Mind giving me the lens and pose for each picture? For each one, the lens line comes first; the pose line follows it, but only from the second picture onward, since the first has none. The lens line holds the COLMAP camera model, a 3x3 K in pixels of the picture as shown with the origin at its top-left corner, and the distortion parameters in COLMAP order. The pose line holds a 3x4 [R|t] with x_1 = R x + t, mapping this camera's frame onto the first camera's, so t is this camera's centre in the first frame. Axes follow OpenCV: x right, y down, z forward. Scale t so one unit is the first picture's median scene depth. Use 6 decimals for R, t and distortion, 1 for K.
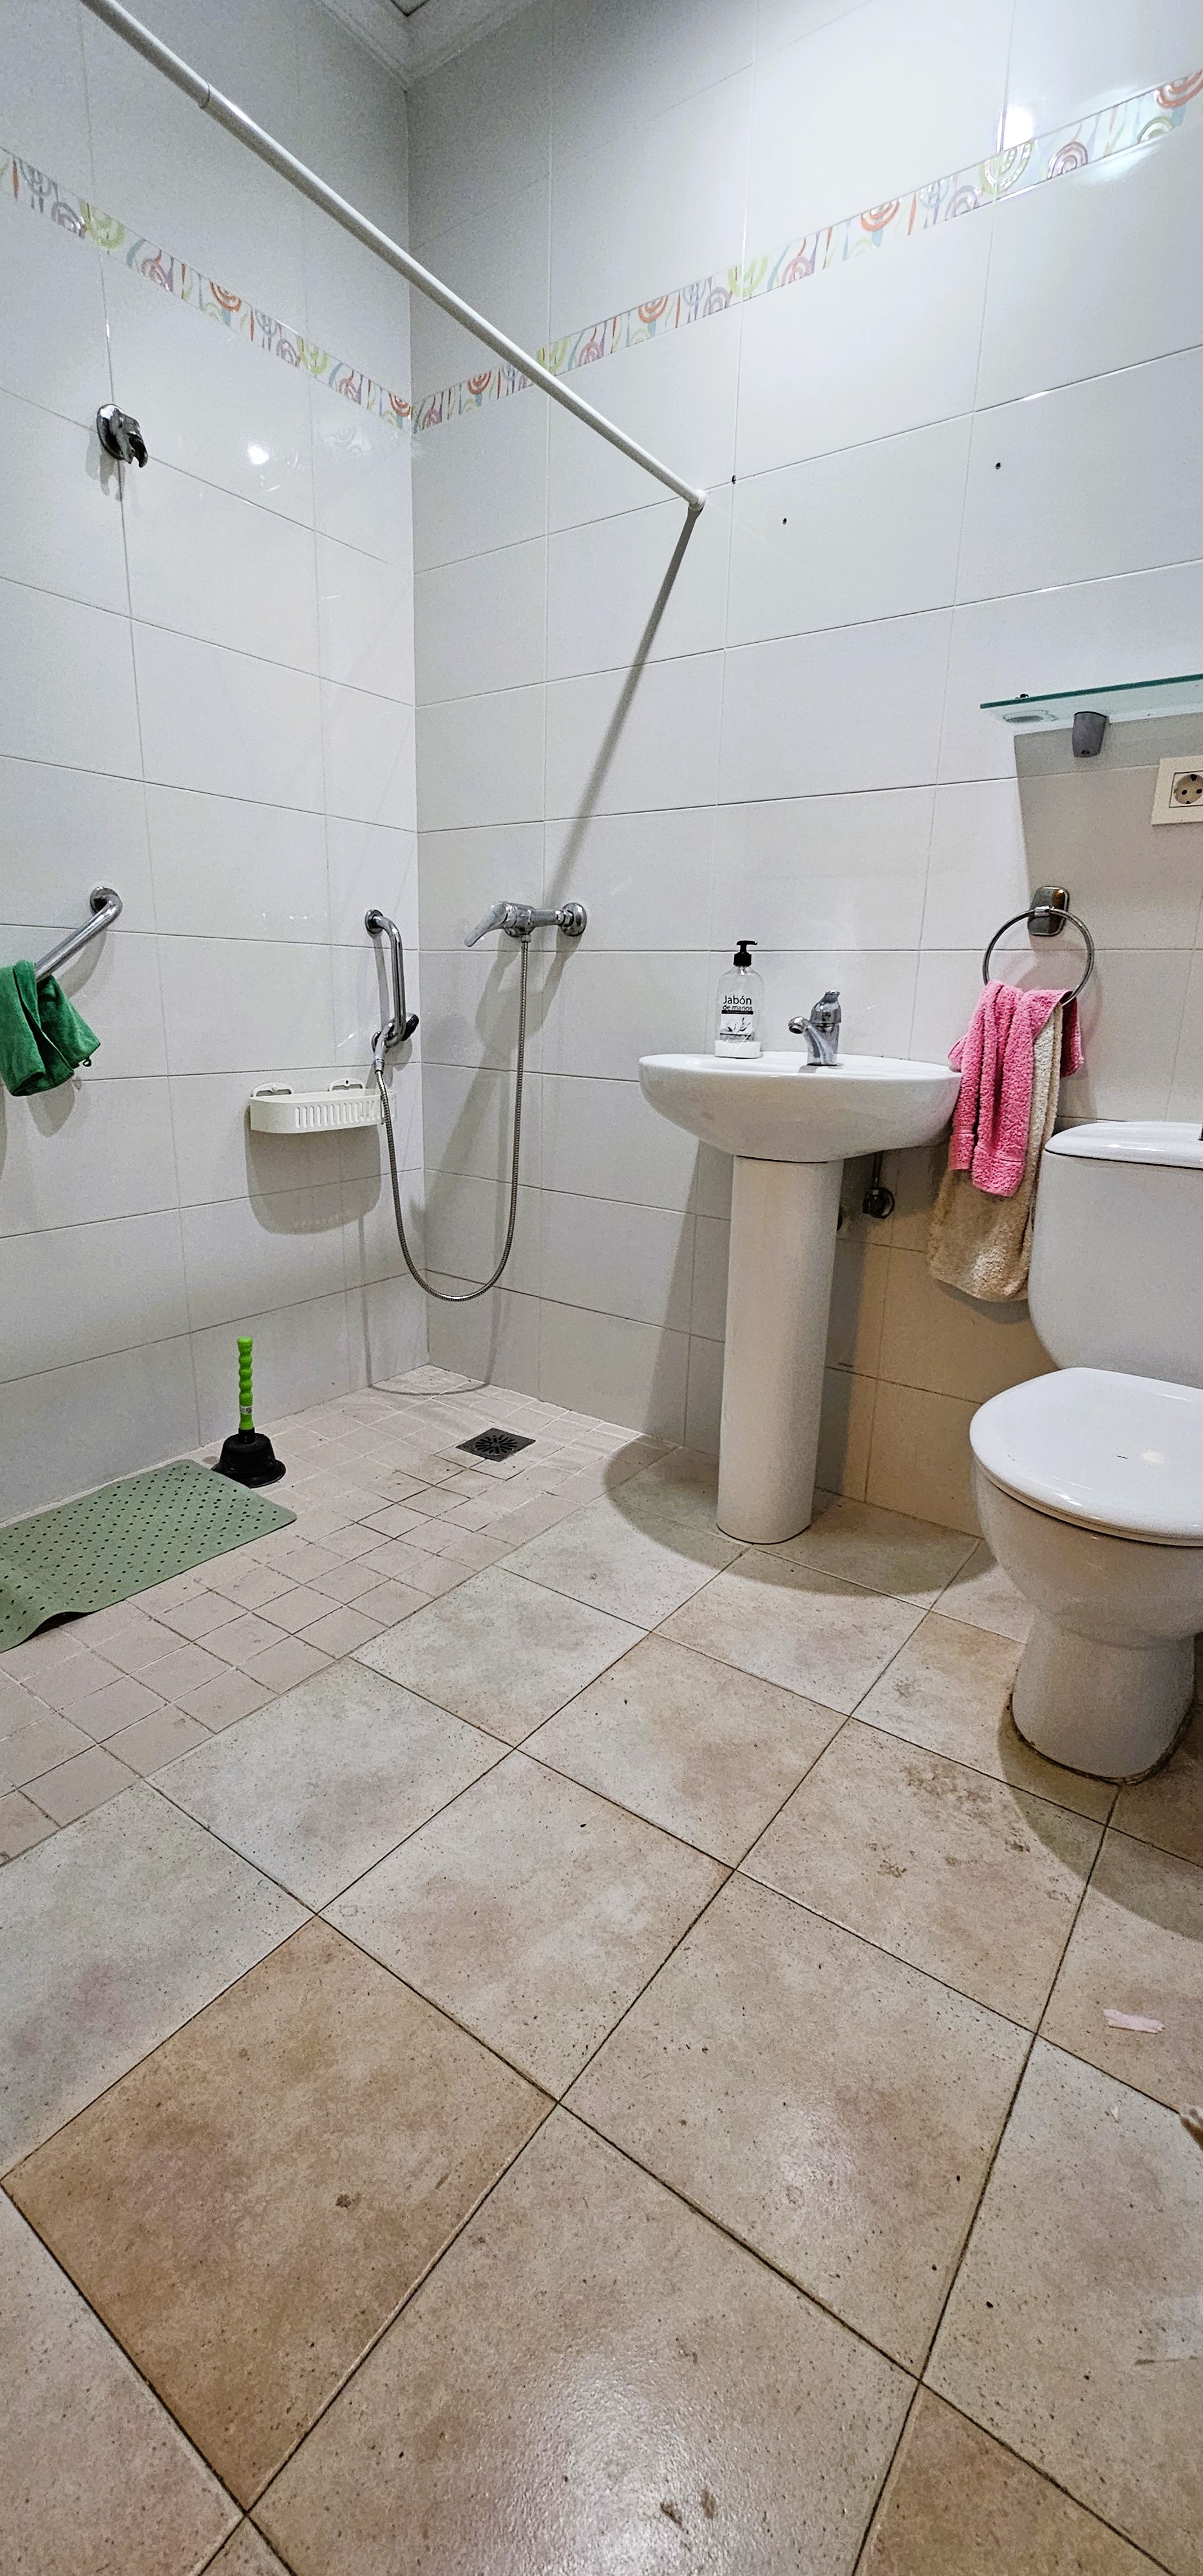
lens RADIAL K [[1055.8, 0, 594.9], [0, 1055.8, 1280.3], [0, 0, 1]] dist [0.000271, -0.000883]
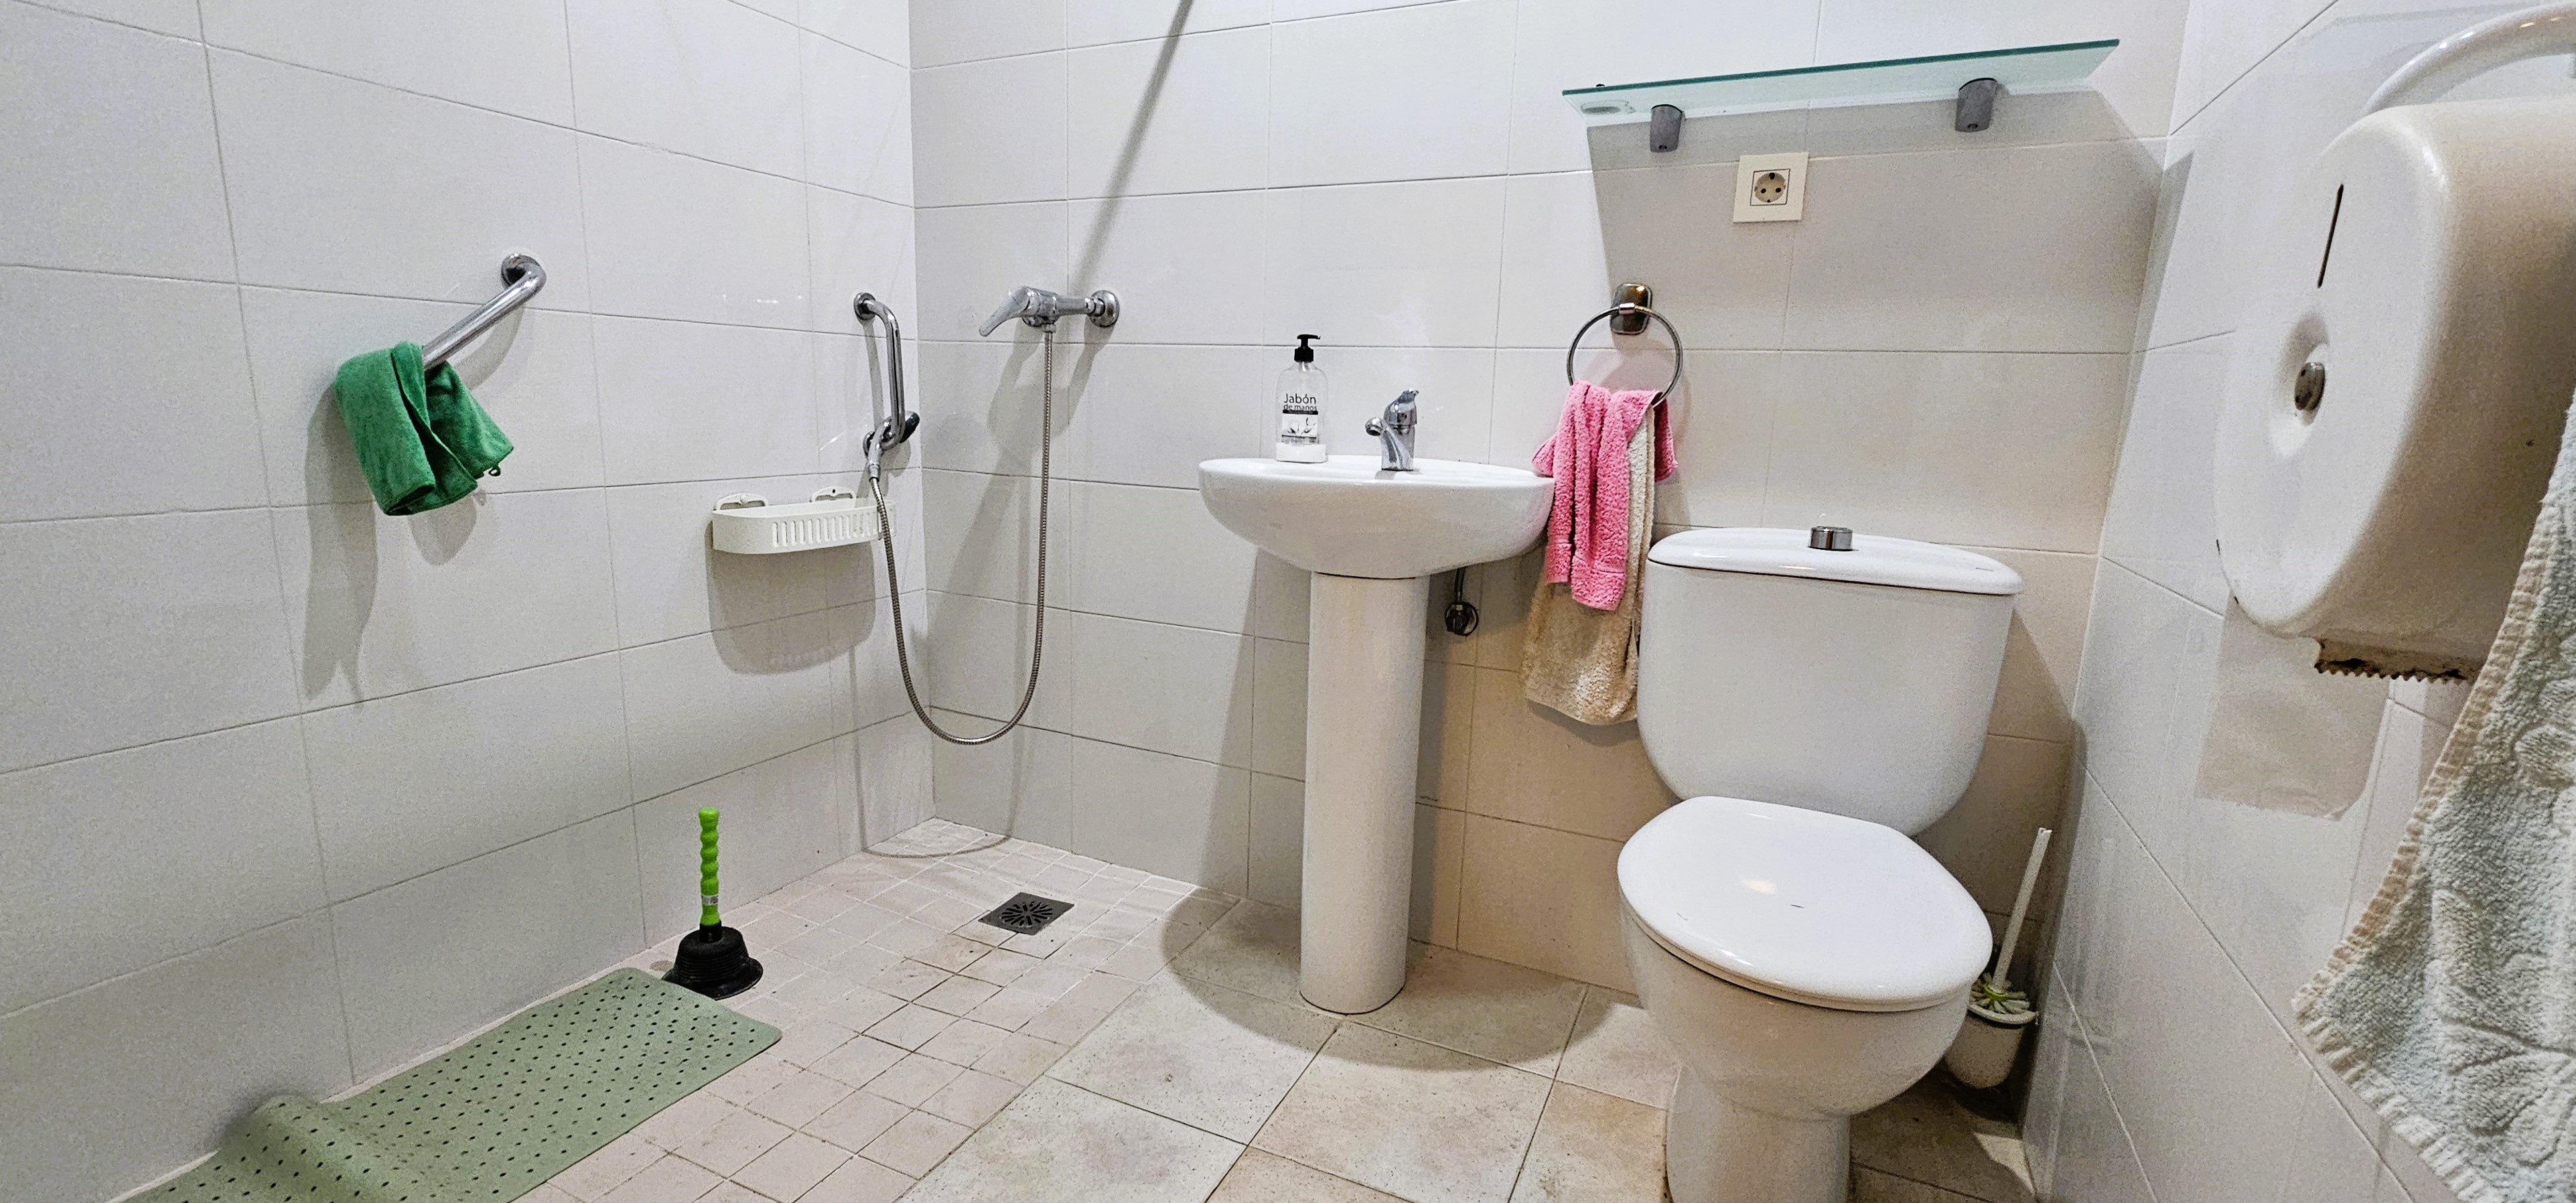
lens RADIAL K [[1098.9, 0, 1287.4], [0, 1098.9, 603.2], [0, 0, 1]] dist [0.010765, -0.012315]
pose [[0.982073, -0.027847, 0.186430, -0.057934], [0.041867, 0.996548, -0.071693, -0.025520], [-0.183790, 0.078213, 0.979849, 0.098206]]
